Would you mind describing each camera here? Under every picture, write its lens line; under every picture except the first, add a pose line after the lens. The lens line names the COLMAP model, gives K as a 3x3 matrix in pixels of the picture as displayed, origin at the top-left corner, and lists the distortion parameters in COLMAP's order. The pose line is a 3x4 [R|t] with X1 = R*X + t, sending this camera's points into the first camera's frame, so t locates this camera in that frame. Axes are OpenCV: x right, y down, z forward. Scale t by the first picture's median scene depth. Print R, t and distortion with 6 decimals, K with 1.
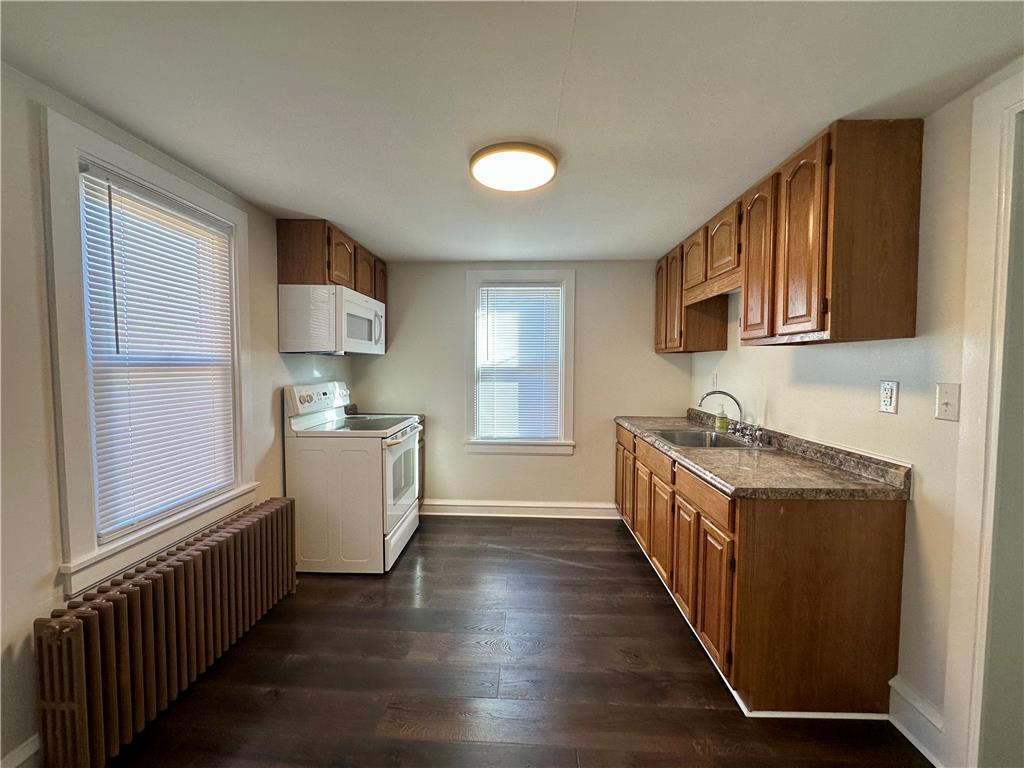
lens RADIAL K [[408.1, 0, 511.1], [0, 408.1, 385.0], [0, 0, 1]] dist [-0.002802, -0.000135]
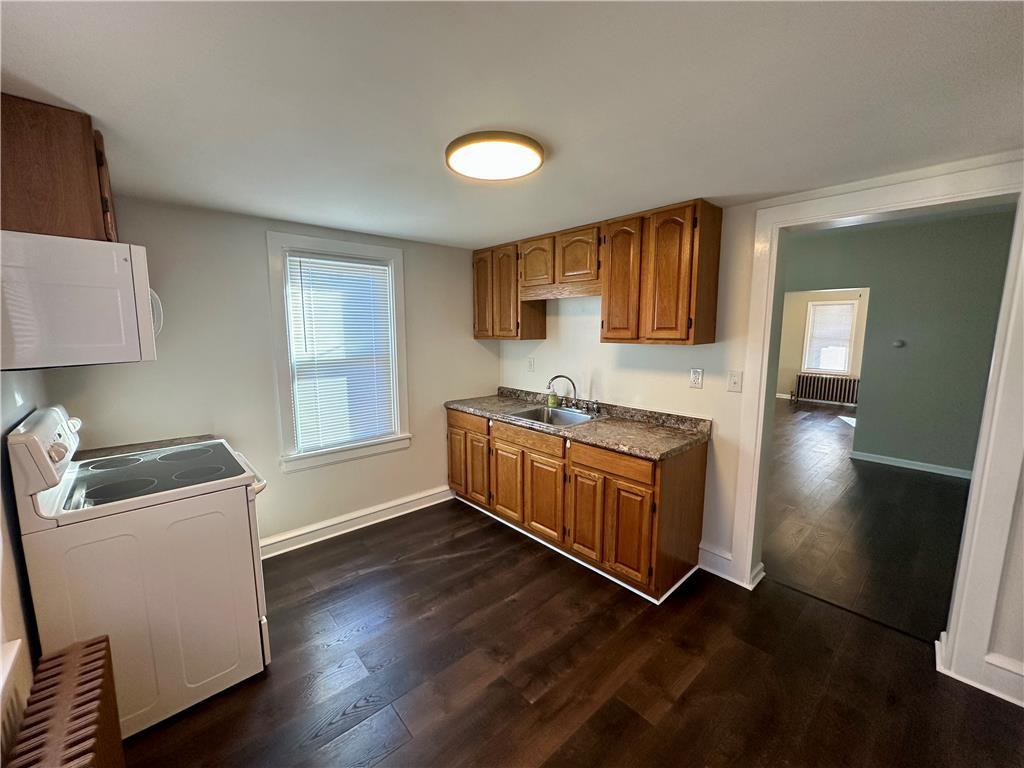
lens RADIAL K [[408.1, 0, 511.1], [0, 408.1, 385.0], [0, 0, 1]] dist [-0.002802, -0.000135]
pose [[0.715438, -0.099480, 0.691557, -0.420901], [0.038966, 0.993952, 0.102667, -0.081444], [-0.697588, -0.046505, 0.714988, 0.205477]]
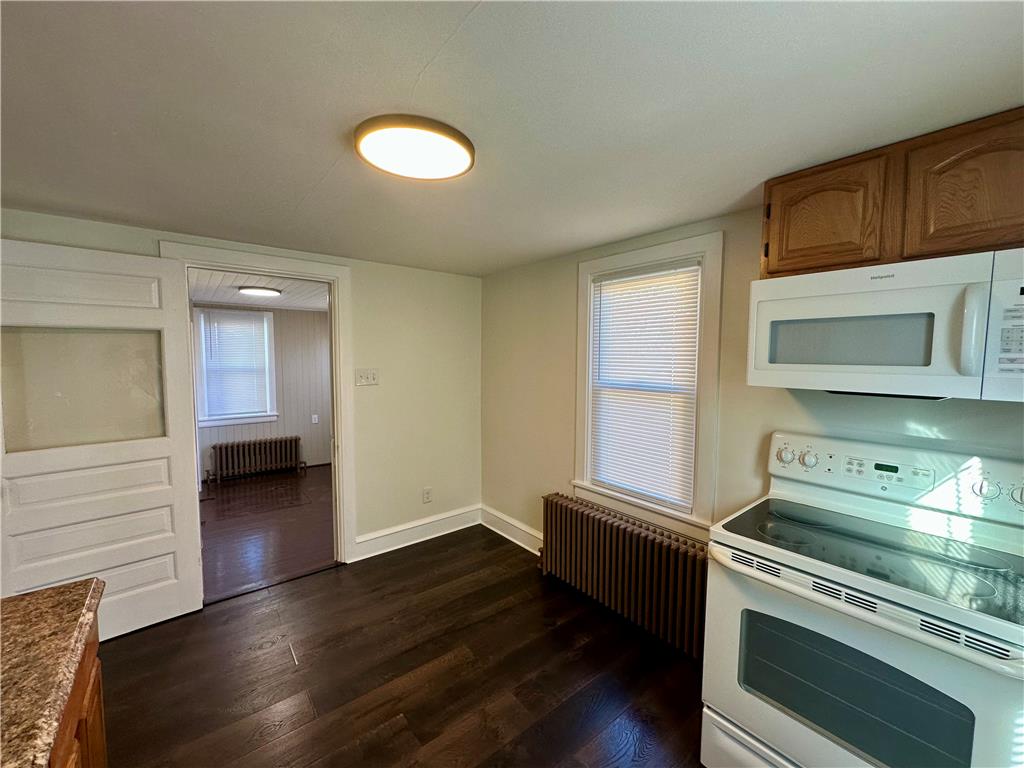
lens RADIAL K [[408.1, 0, 511.1], [0, 408.1, 385.0], [0, 0, 1]] dist [-0.002802, -0.000135]
pose [[-0.753739, 0.036601, -0.656154, 0.251339], [-0.043468, 0.993485, 0.105351, -0.123840], [0.655735, 0.107929, -0.747237, 1.136410]]
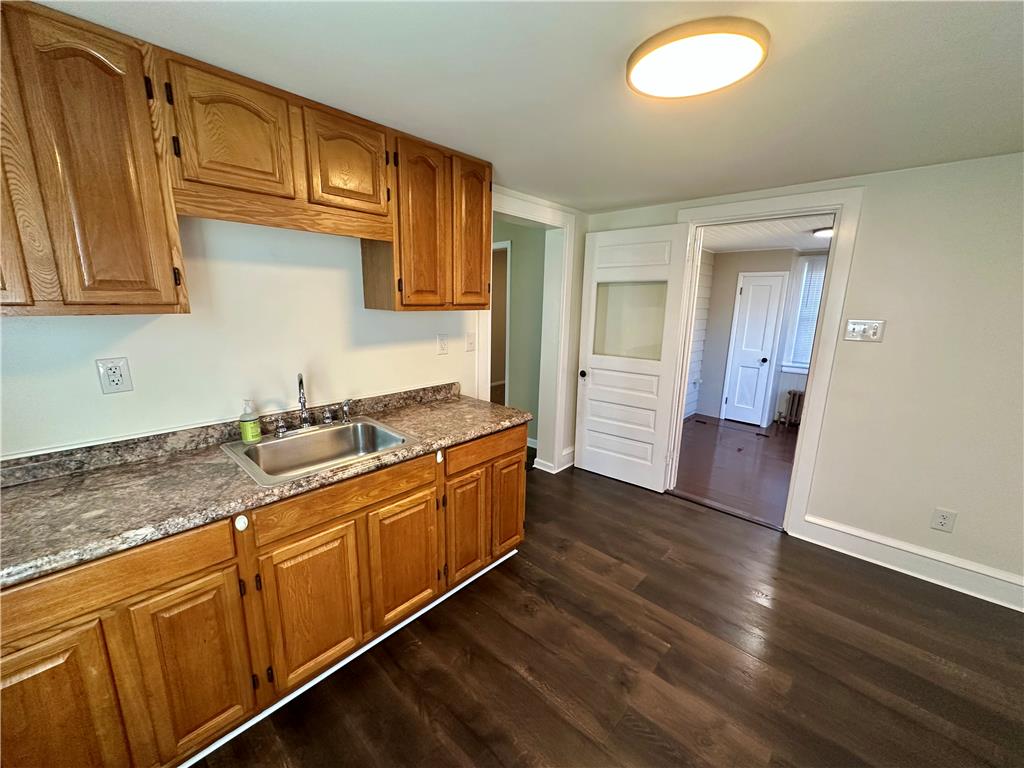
lens RADIAL K [[408.1, 0, 511.1], [0, 408.1, 385.0], [0, 0, 1]] dist [-0.002802, -0.000135]
pose [[-0.761491, -0.151614, 0.630194, -0.176985], [0.012369, 0.968682, 0.247995, -0.121585], [-0.648058, 0.196641, -0.735768, 1.180909]]
